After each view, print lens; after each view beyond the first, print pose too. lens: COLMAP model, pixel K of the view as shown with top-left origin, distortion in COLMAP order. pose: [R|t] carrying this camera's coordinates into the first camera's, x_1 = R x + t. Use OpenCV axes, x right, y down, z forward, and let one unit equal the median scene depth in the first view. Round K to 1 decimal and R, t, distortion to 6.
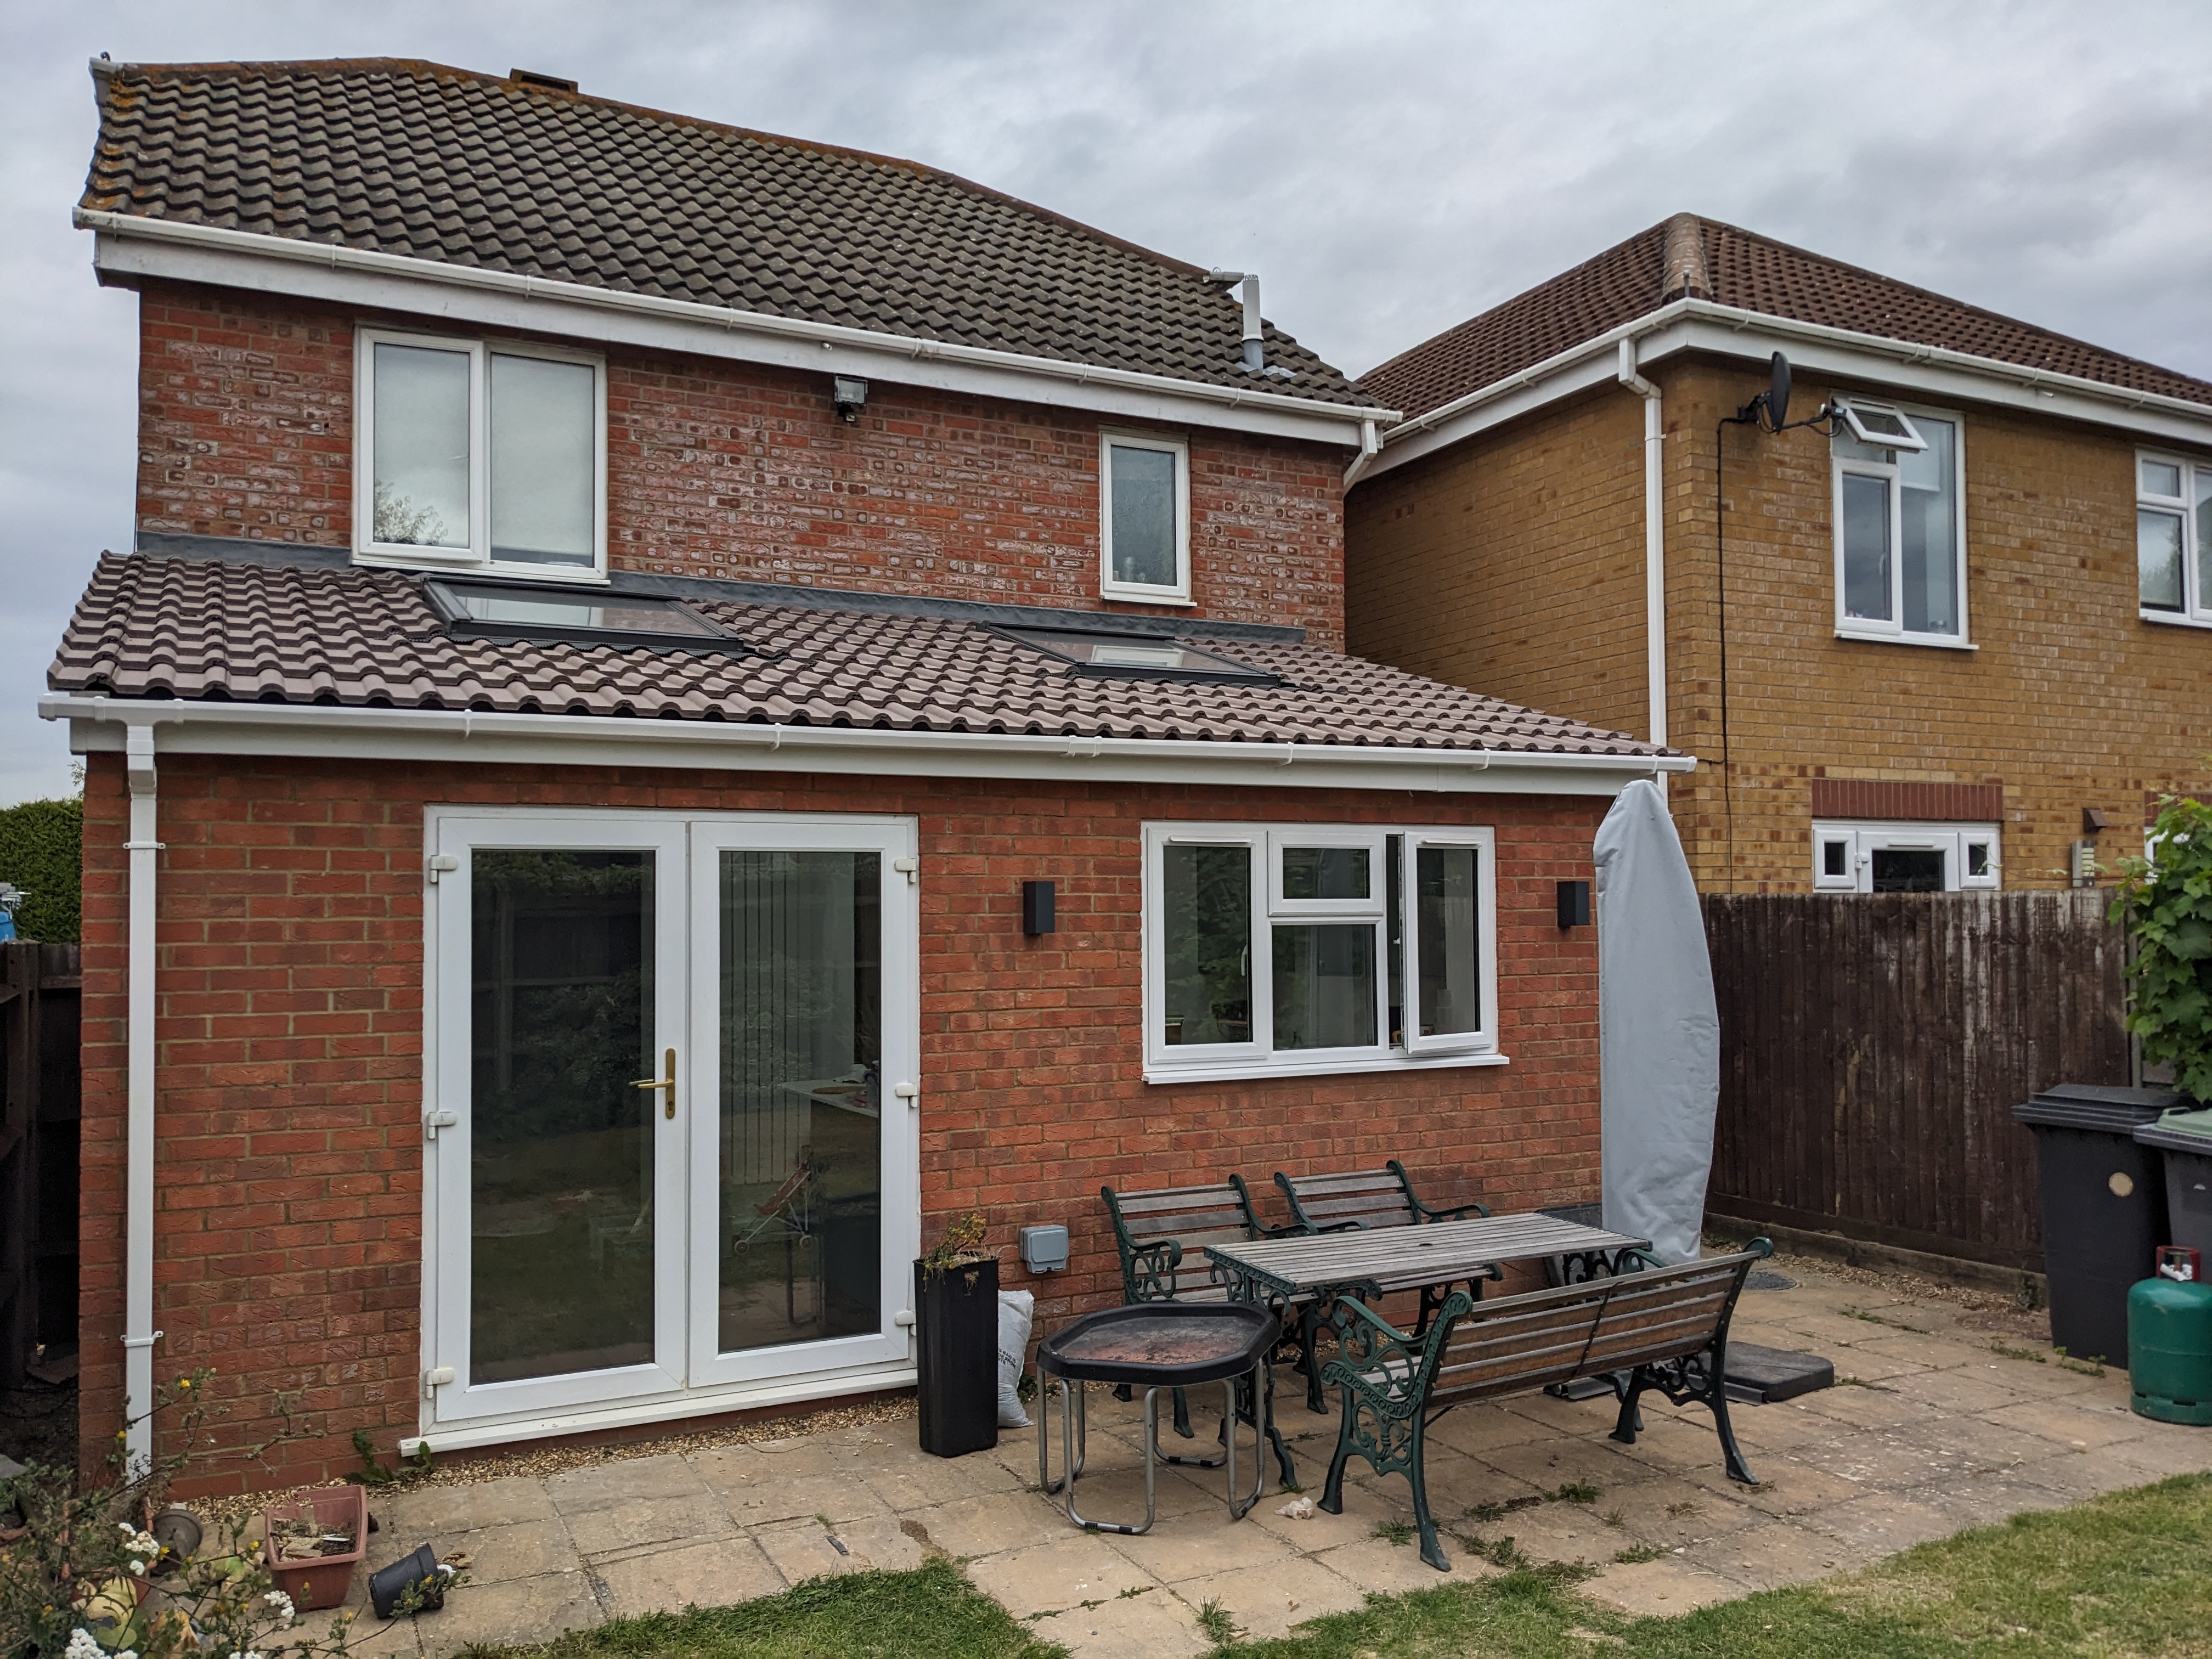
lens RADIAL K [[1743.4, 0, 1188.7], [0, 1743.4, 862.4], [0, 0, 1]] dist [0.060517, -0.086394]
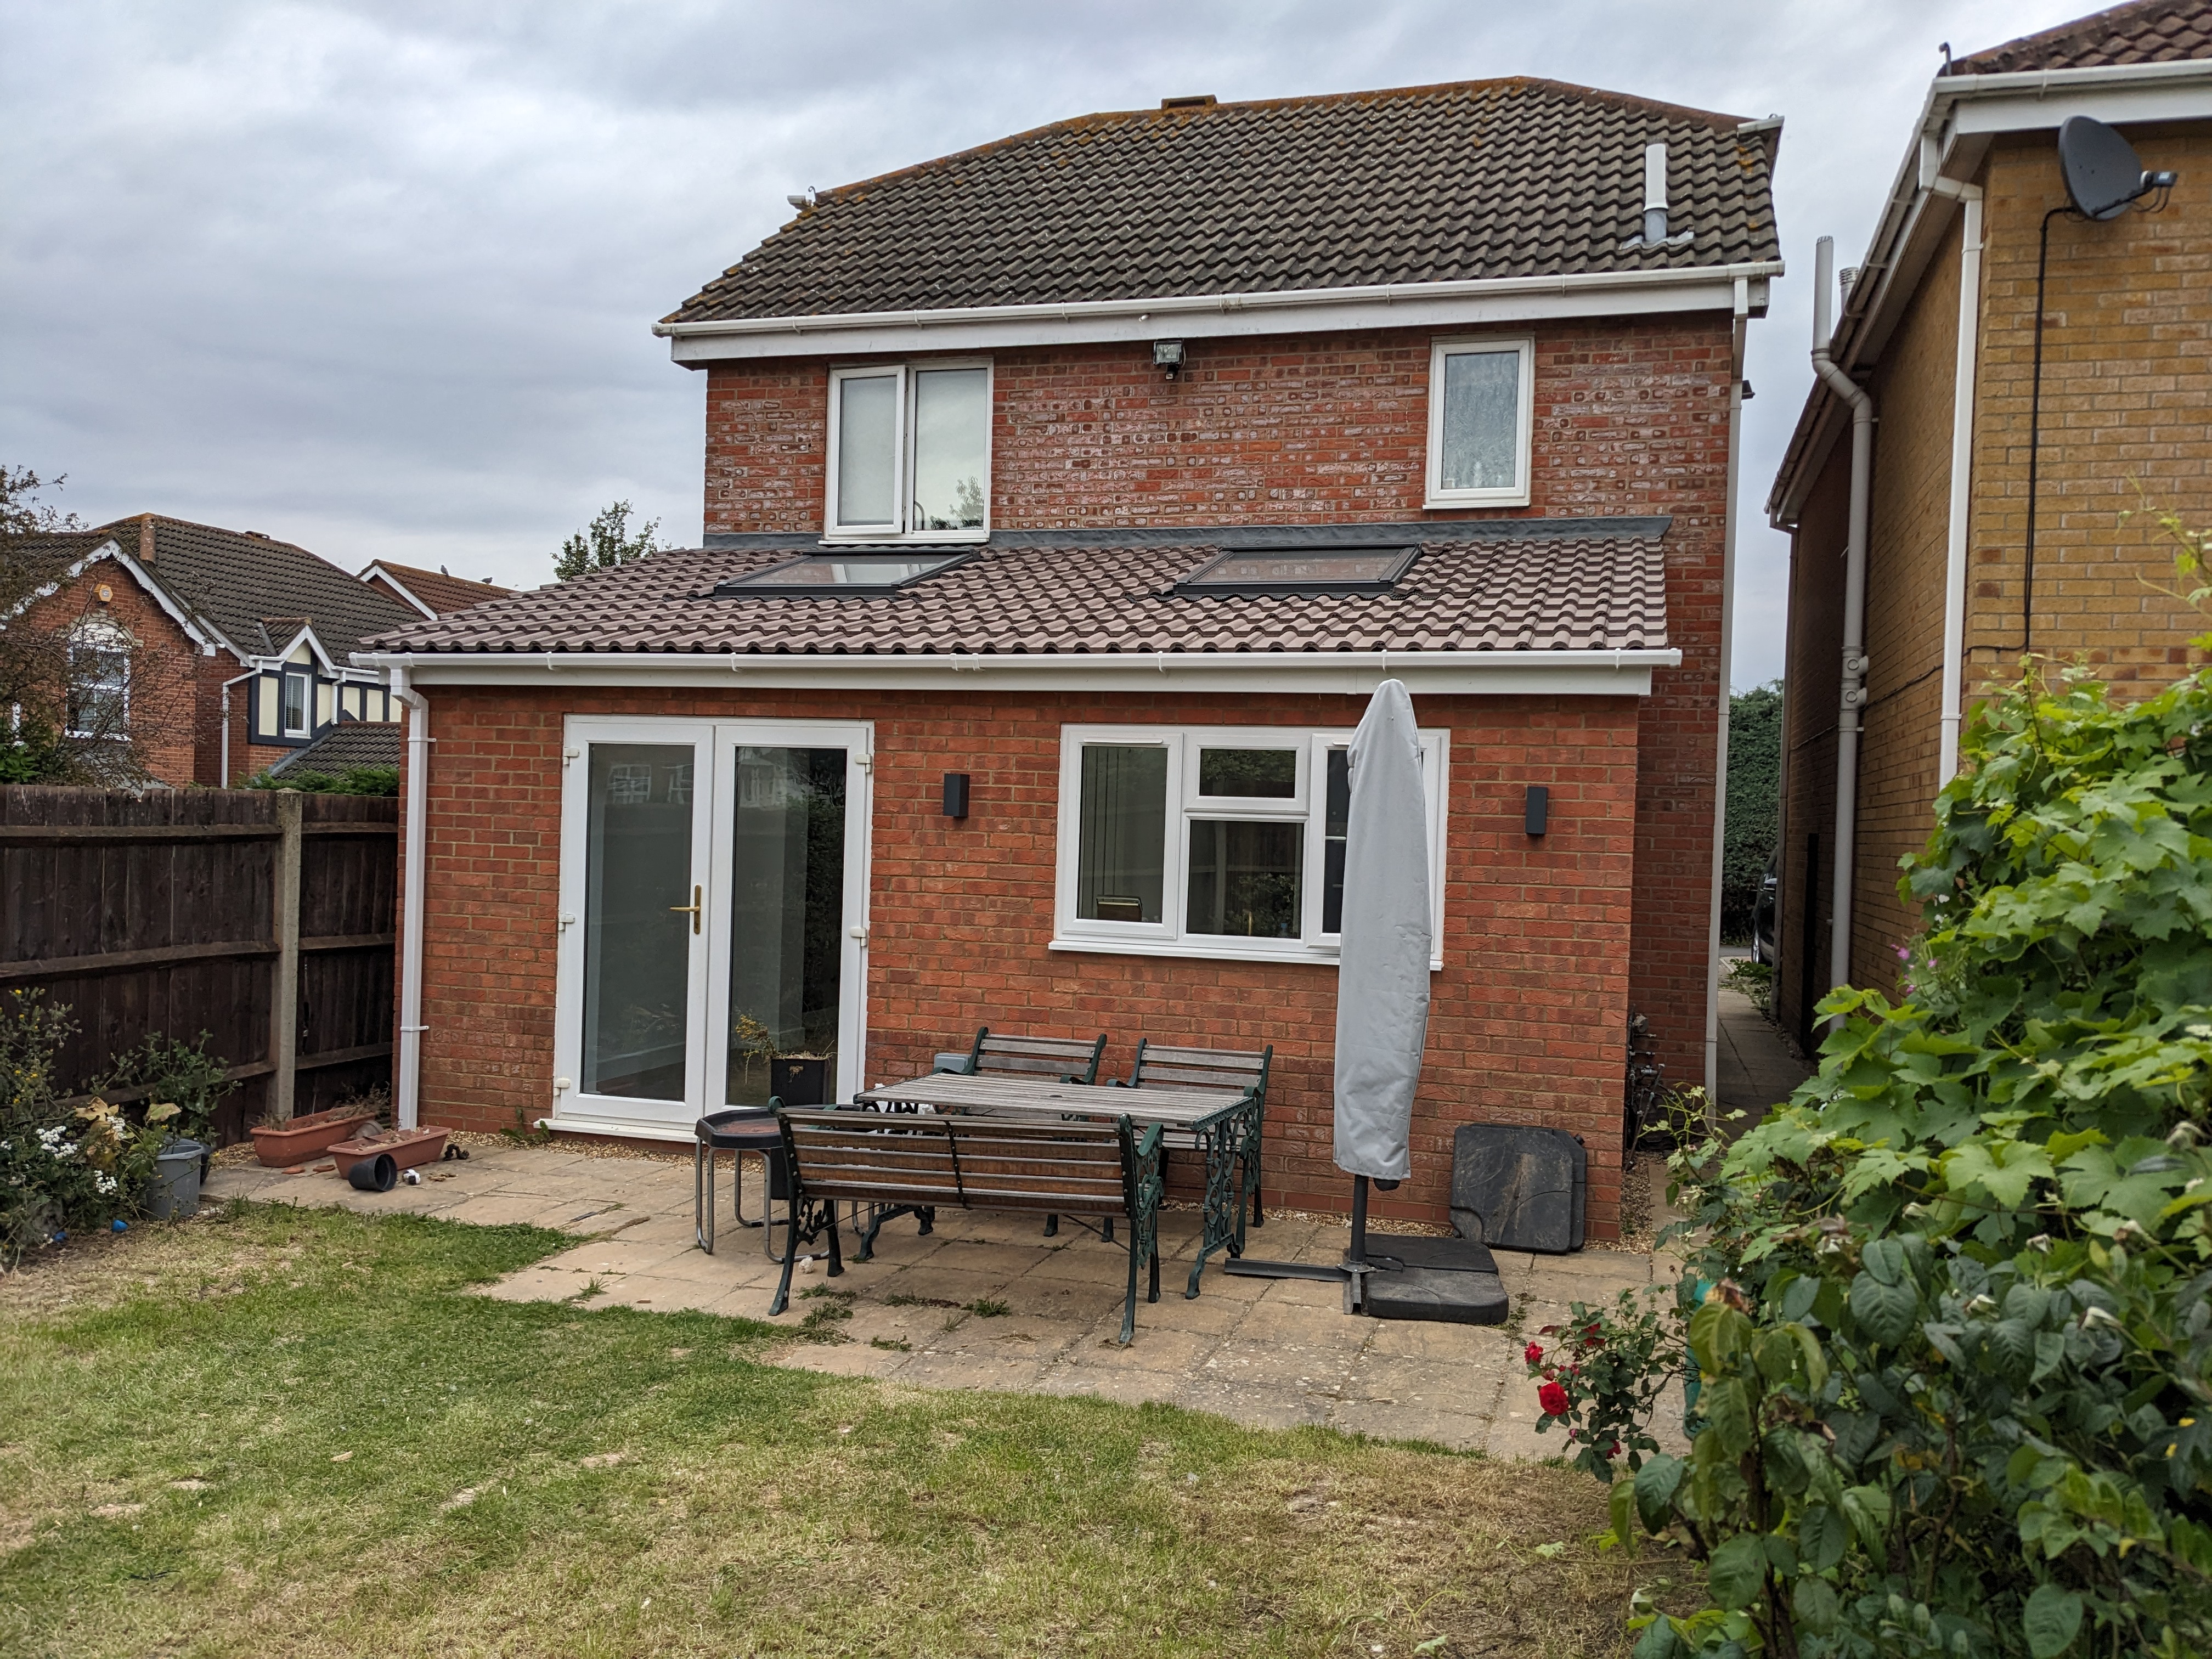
lens RADIAL K [[1743.4, 0, 1094.2], [0, 1743.4, 847.1], [0, 0, 1]] dist [0.060517, -0.086394]
pose [[0.716199, 0.044112, -0.696500, 0.688232], [-0.015307, 0.998753, 0.047515, 0.002128], [0.697728, -0.023369, 0.715982, 0.156994]]
